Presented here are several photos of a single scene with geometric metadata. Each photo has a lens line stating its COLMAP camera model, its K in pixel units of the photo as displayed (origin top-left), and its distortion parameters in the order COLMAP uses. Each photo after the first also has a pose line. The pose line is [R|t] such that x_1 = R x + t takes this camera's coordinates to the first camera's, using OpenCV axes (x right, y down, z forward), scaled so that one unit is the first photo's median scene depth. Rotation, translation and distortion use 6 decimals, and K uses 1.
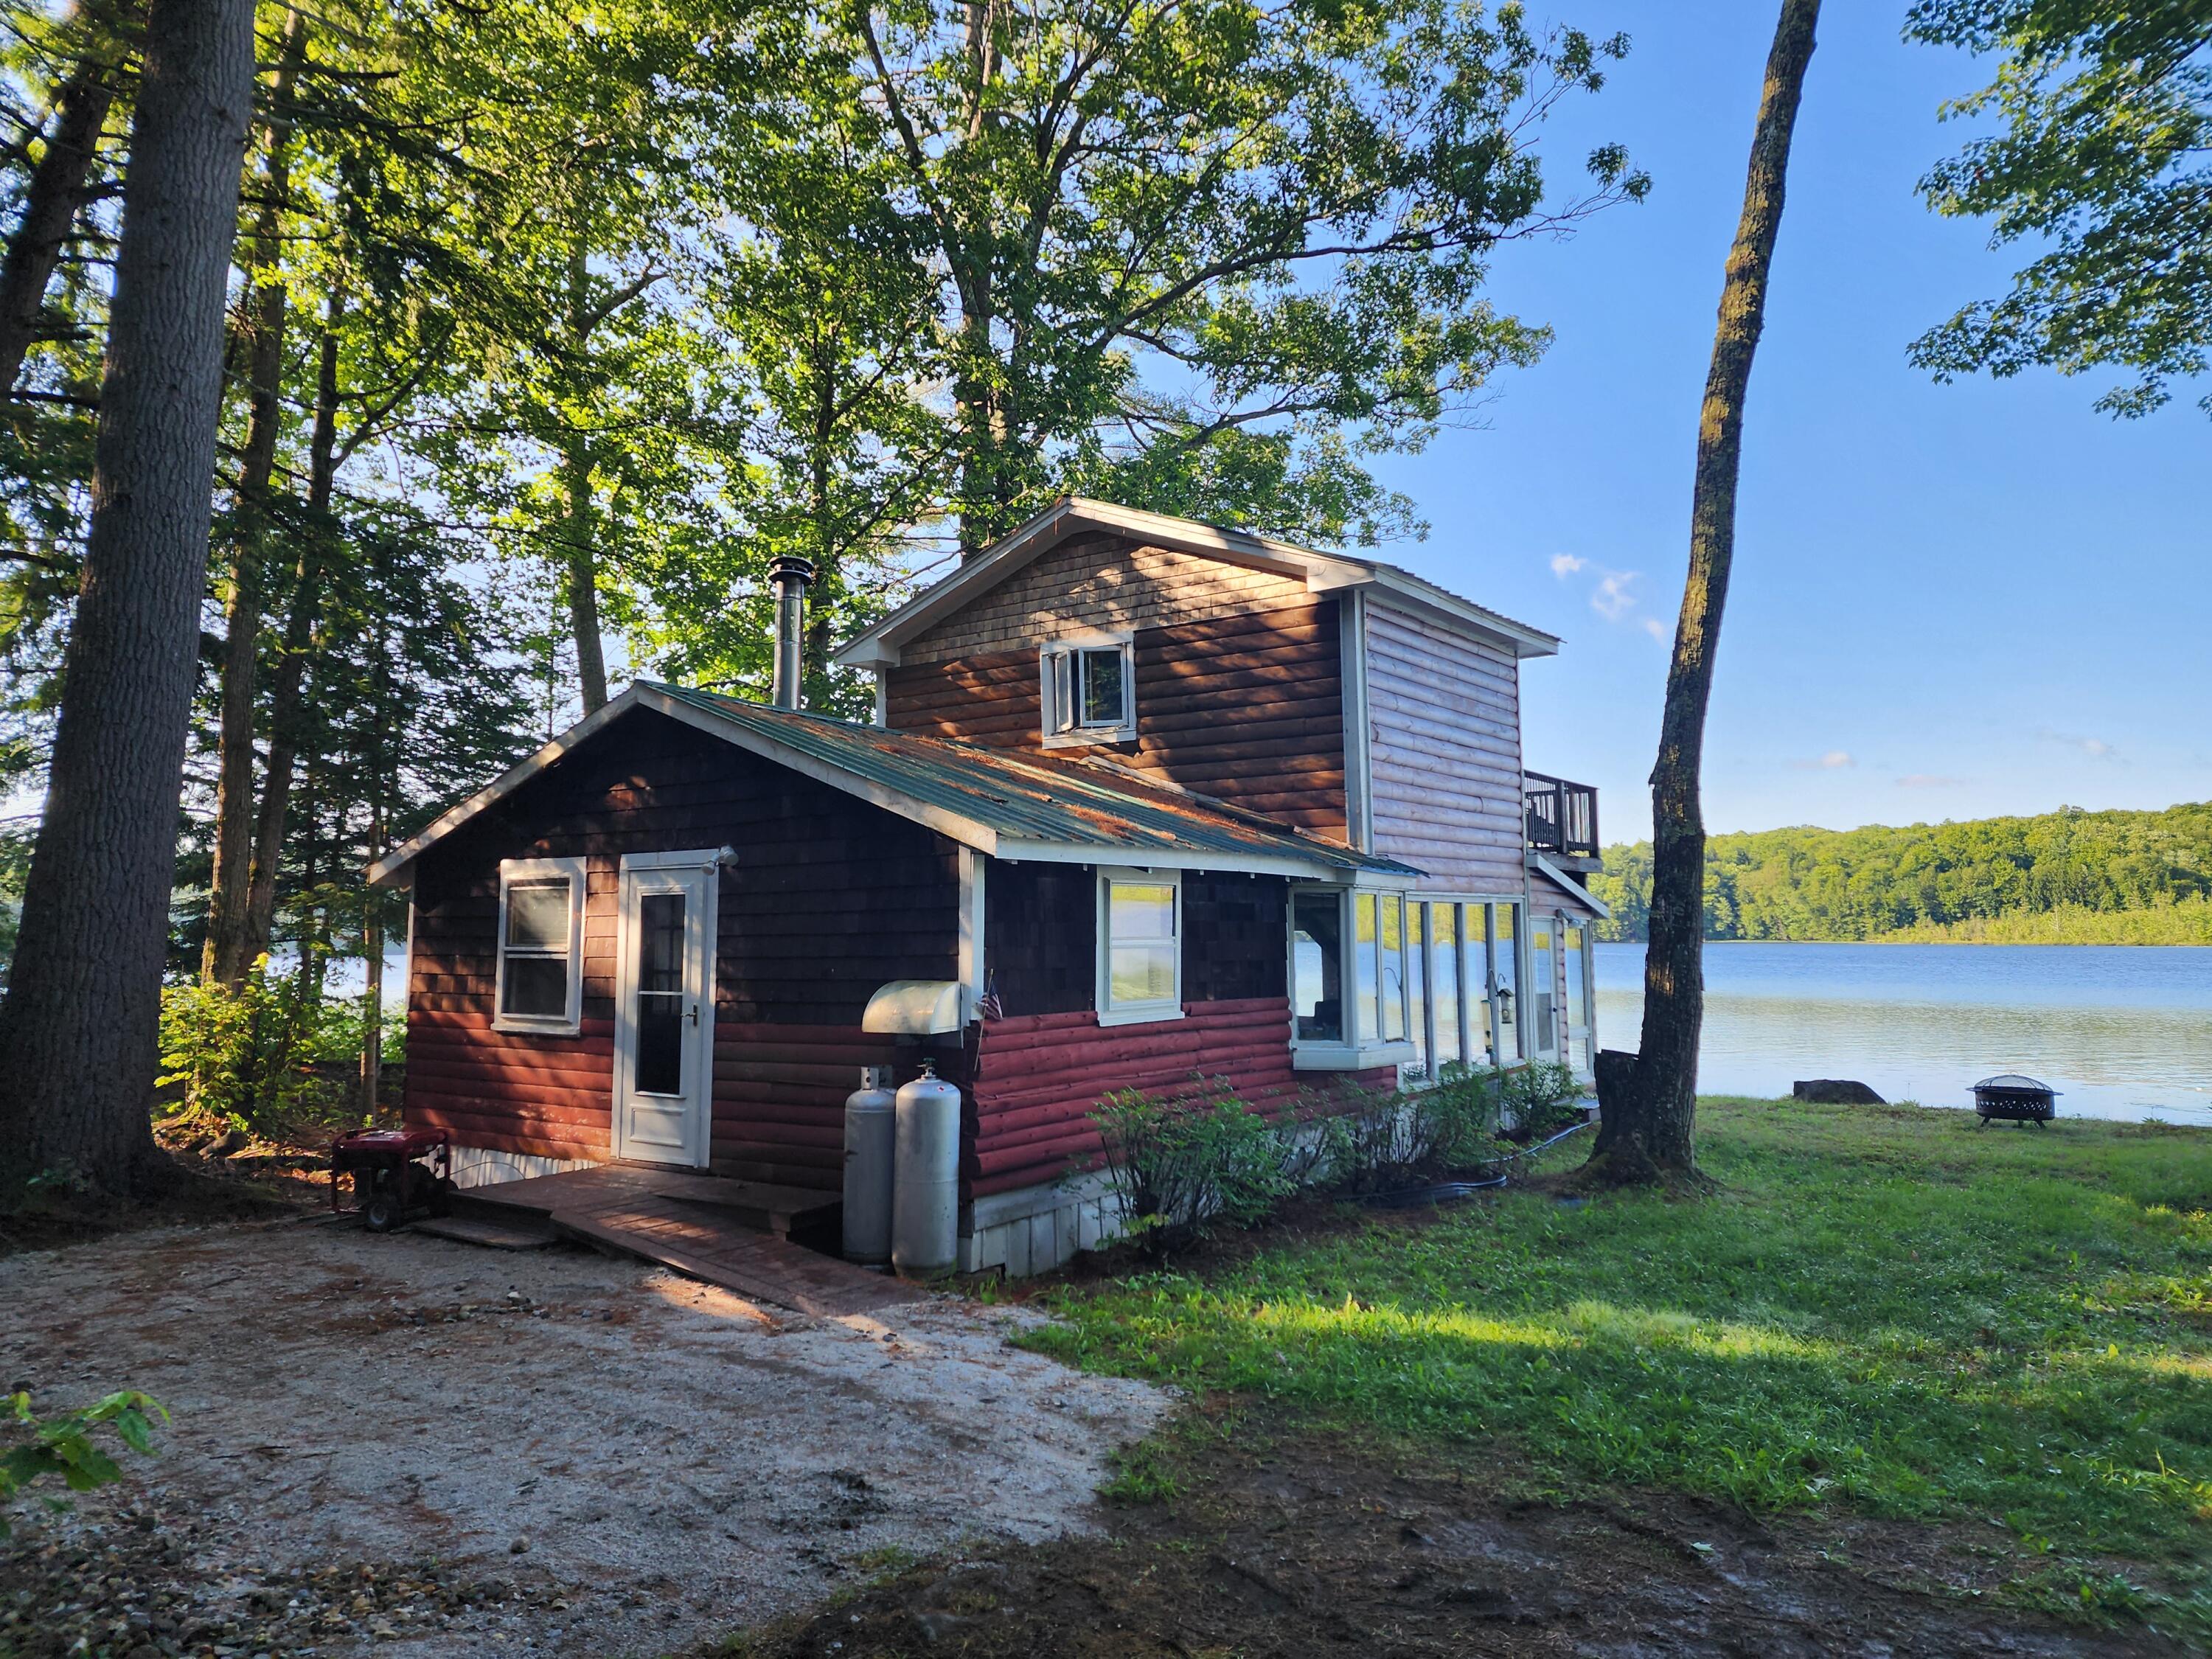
lens RADIAL K [[1469.0, 0, 1113.4], [0, 1469.0, 819.3], [0, 0, 1]] dist [0.078028, -0.070534]
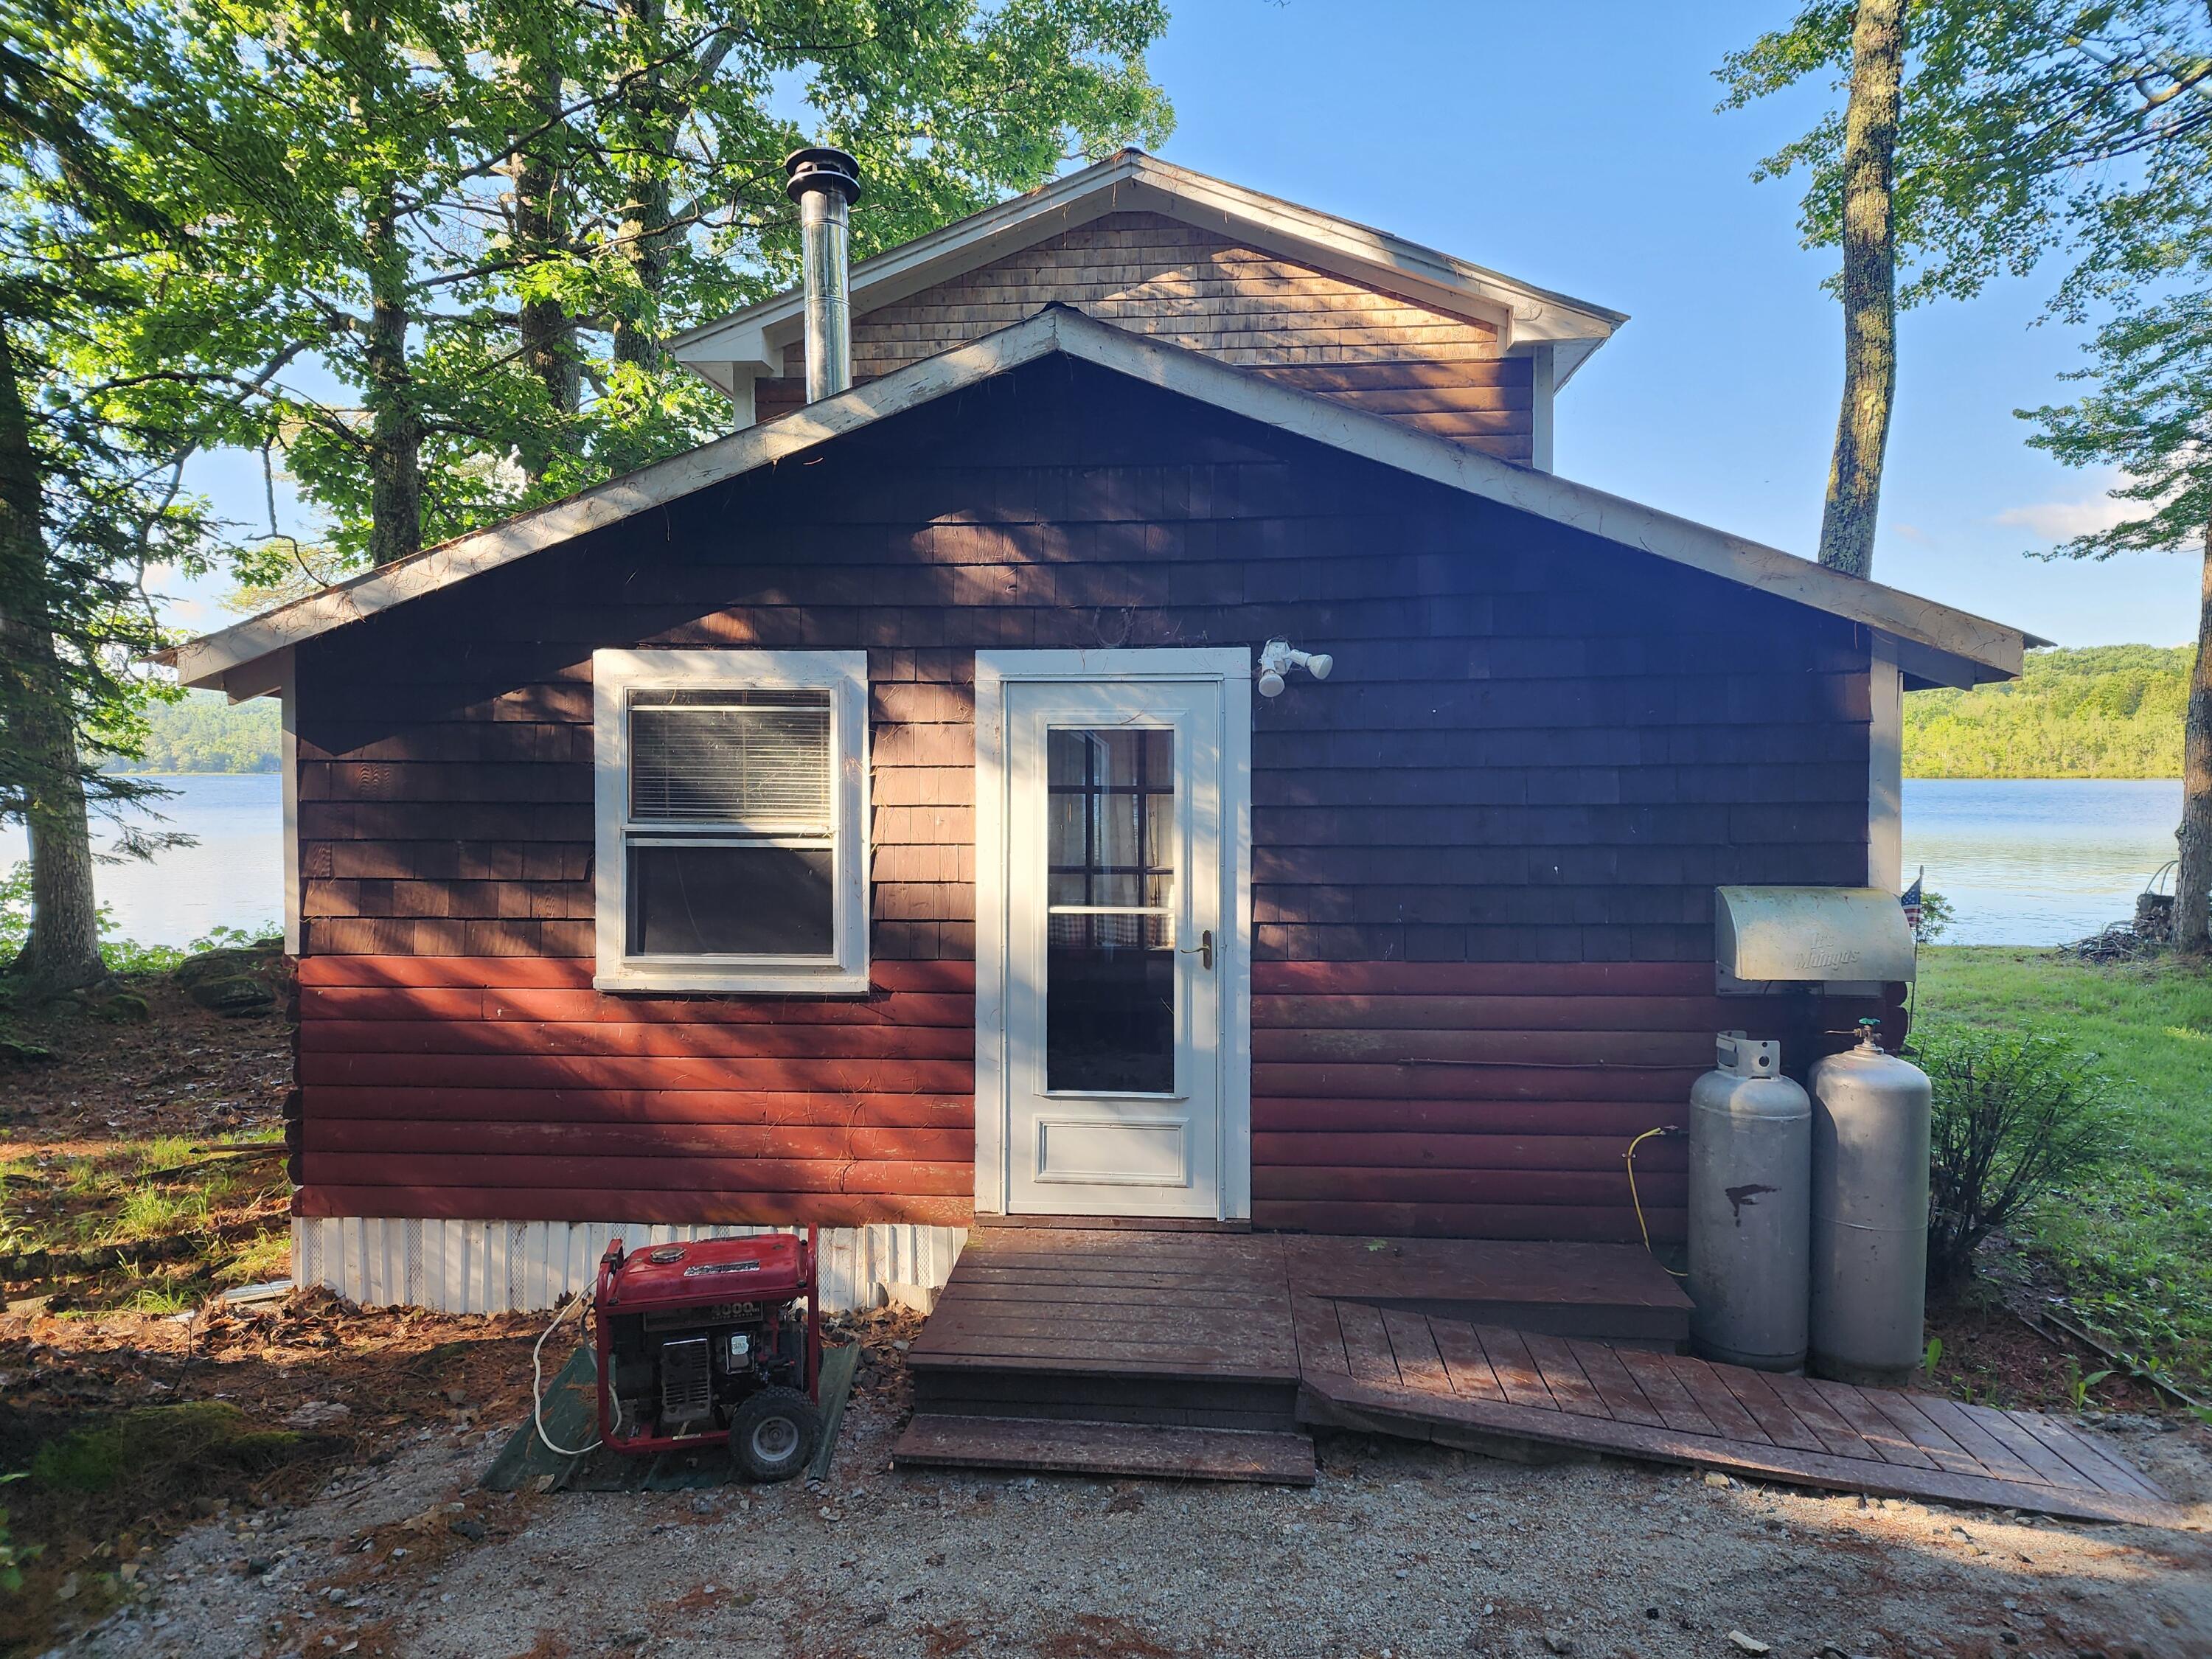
lens RADIAL K [[1451.6, 0, 1093.4], [0, 1451.6, 841.4], [0, 0, 1]] dist [0.084687, -0.075677]
pose [[0.861006, -0.022077, 0.508116, -0.561393], [-0.043281, 0.992253, 0.116453, 0.029111], [-0.506750, -0.122258, 0.853380, 0.536105]]
